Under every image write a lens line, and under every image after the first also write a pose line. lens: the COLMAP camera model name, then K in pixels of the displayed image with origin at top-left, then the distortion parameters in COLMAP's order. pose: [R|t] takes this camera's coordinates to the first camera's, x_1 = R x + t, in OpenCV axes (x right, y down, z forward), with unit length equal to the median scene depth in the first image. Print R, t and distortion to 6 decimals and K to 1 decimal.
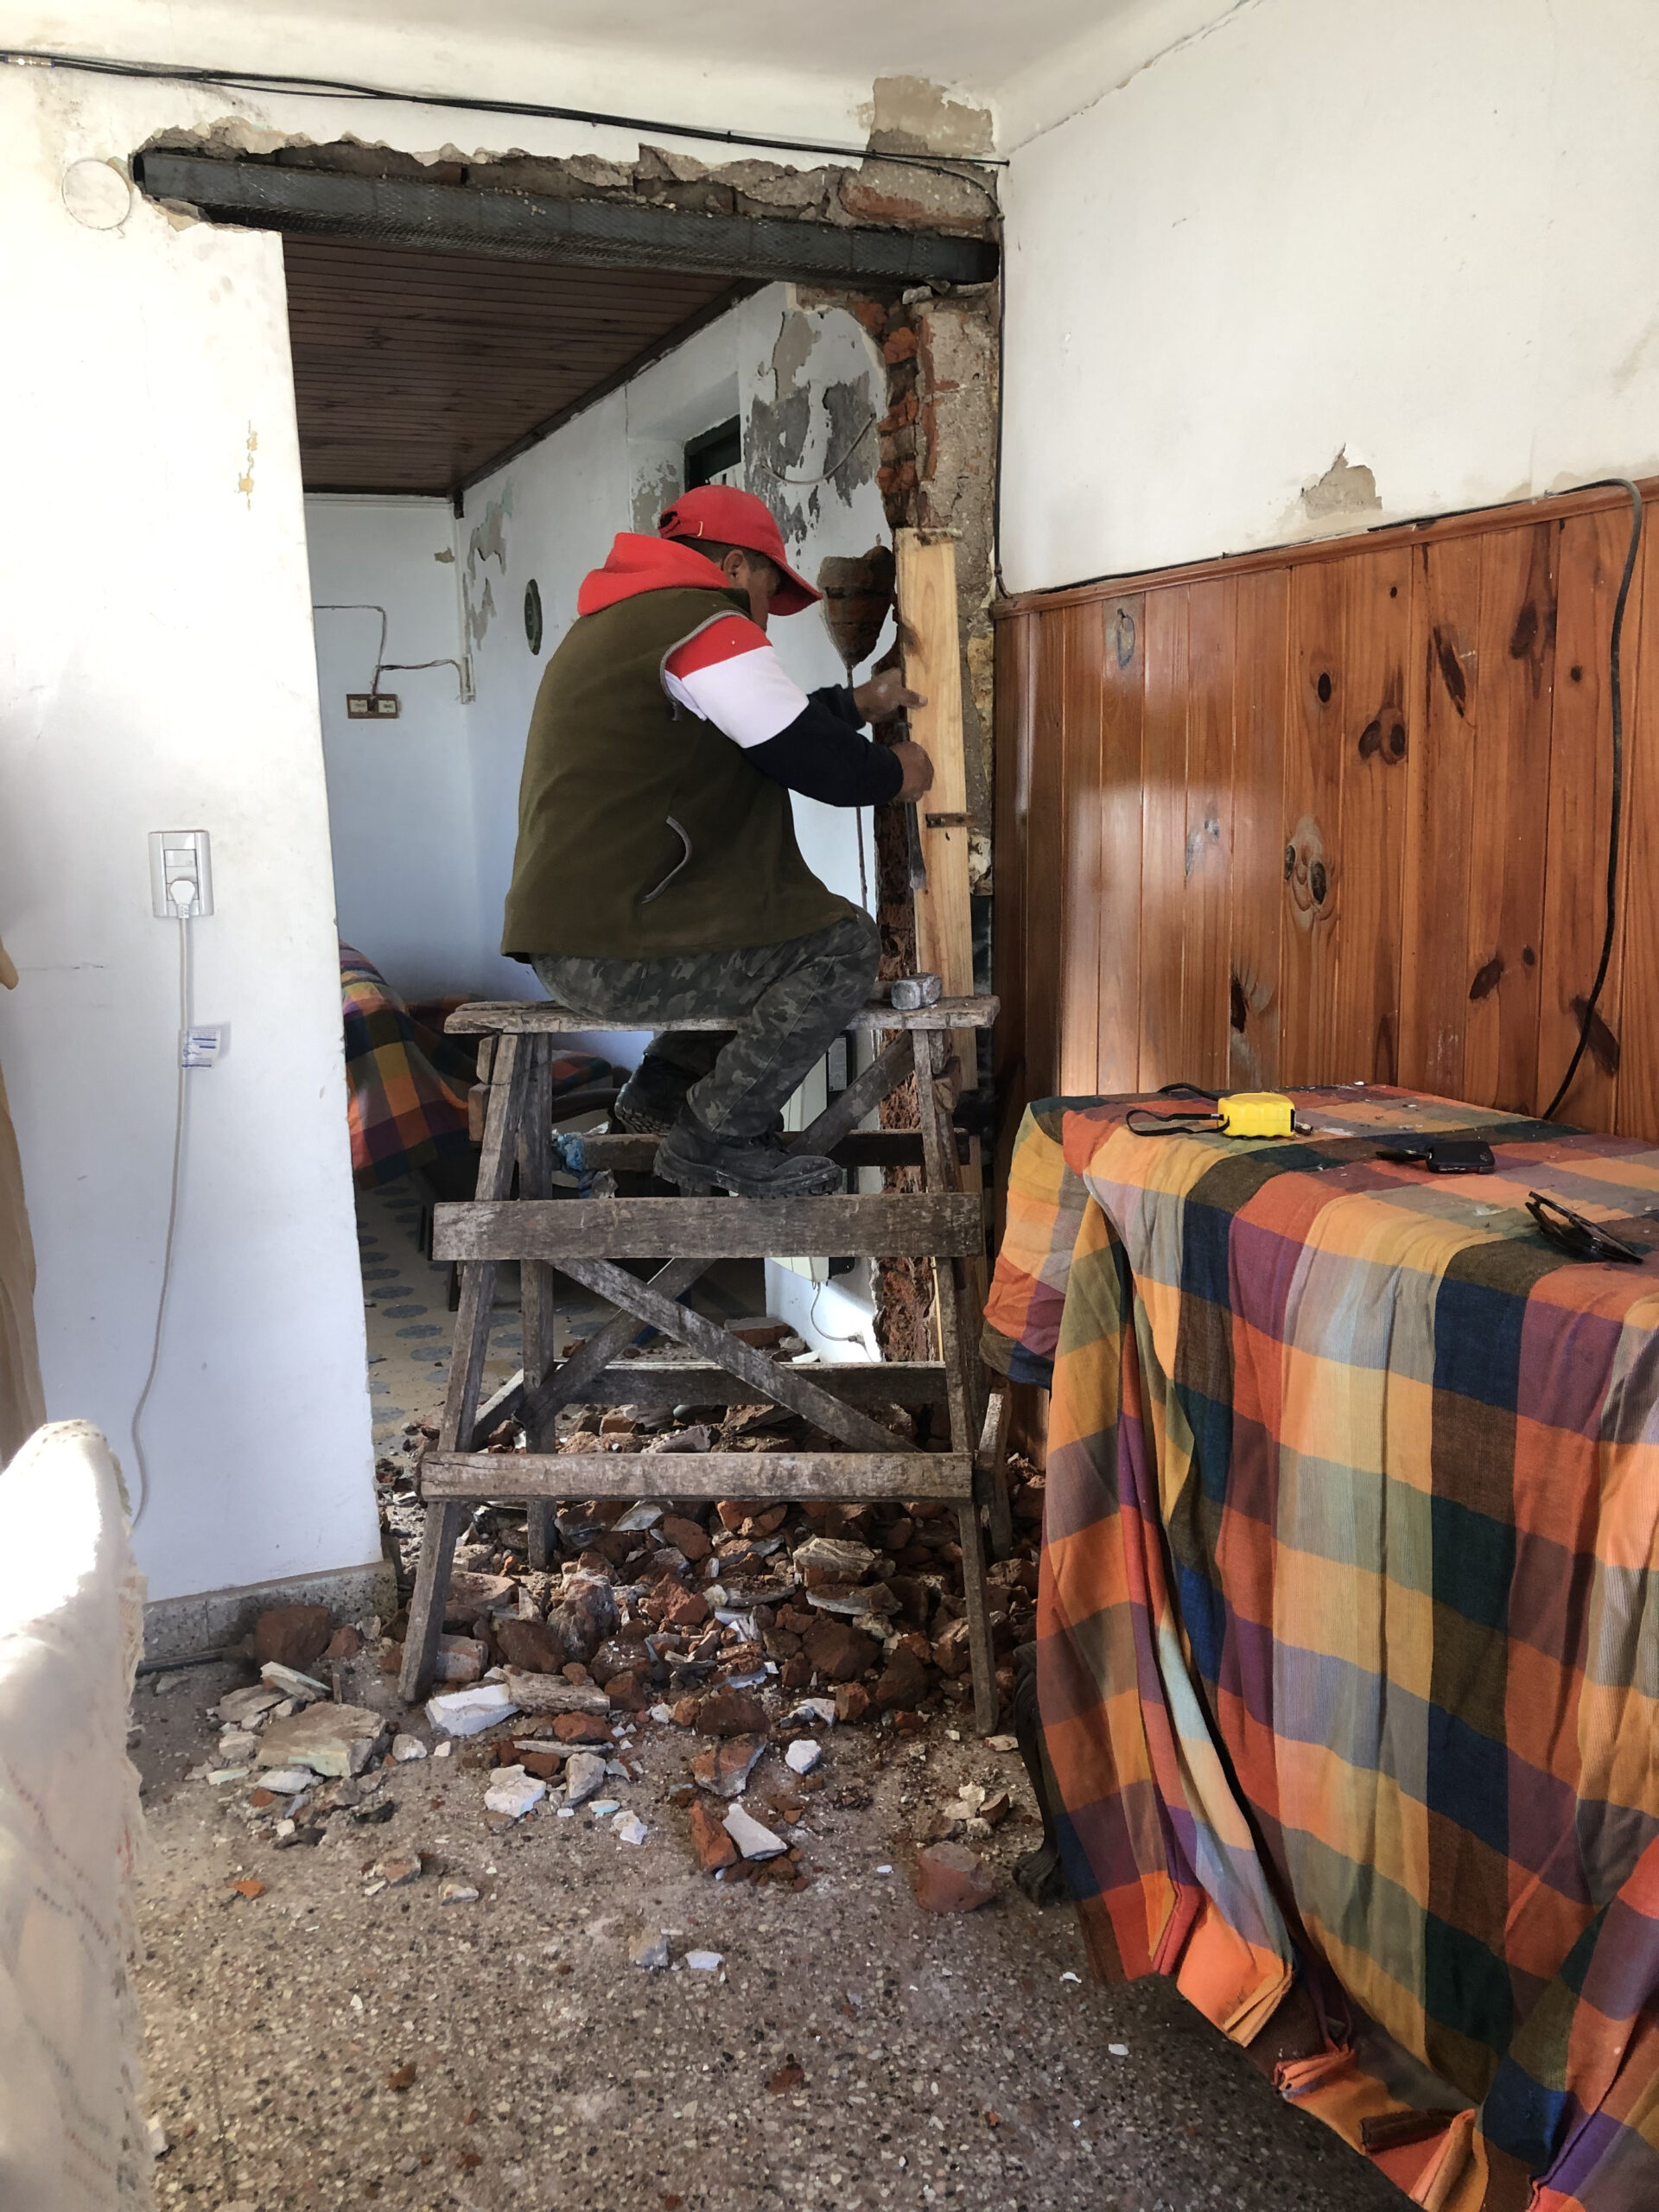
lens RADIAL K [[1827.2, 0, 816.1], [0, 1827.2, 1118.0], [0, 0, 1]] dist [0.000934, 0.004321]
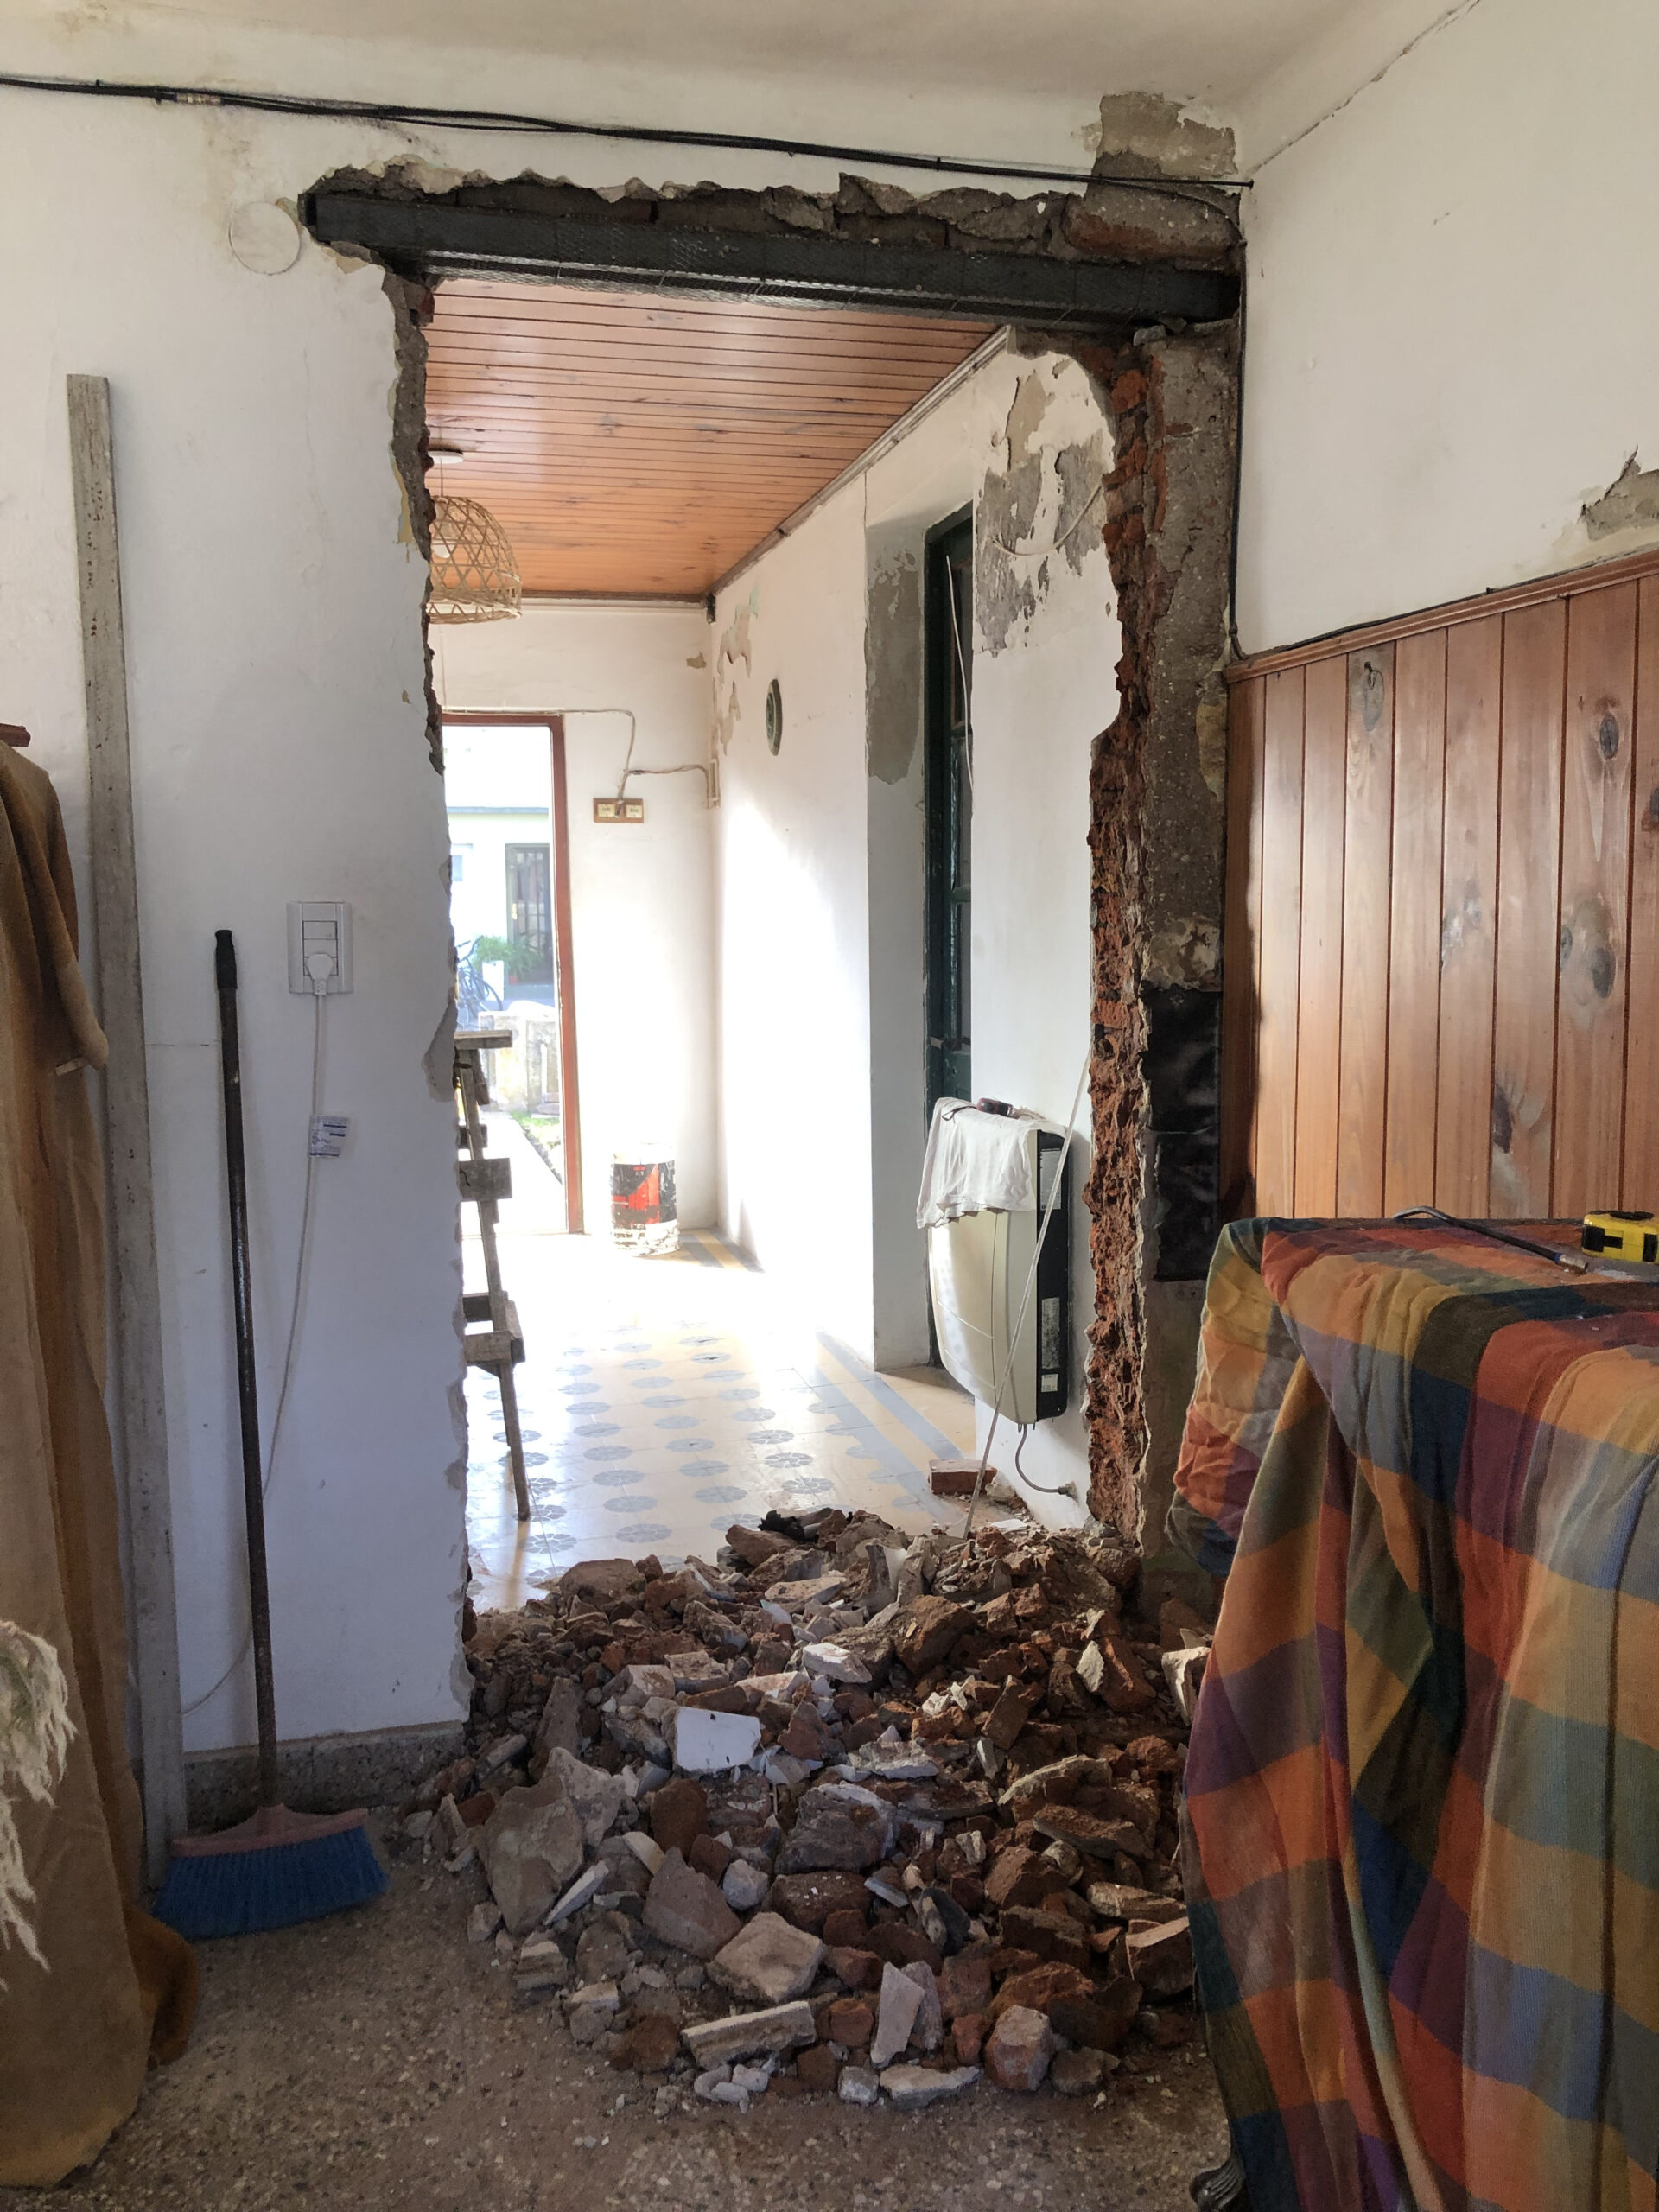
lens RADIAL K [[1827.2, 0, 836.2], [0, 1827.2, 1098.1], [0, 0, 1]] dist [0.000934, 0.004321]
pose [[0.989540, 0.028421, -0.141431, 0.042996], [-0.039567, 0.996274, -0.076637, 0.003363], [0.138726, 0.081431, 0.986977, 0.120085]]
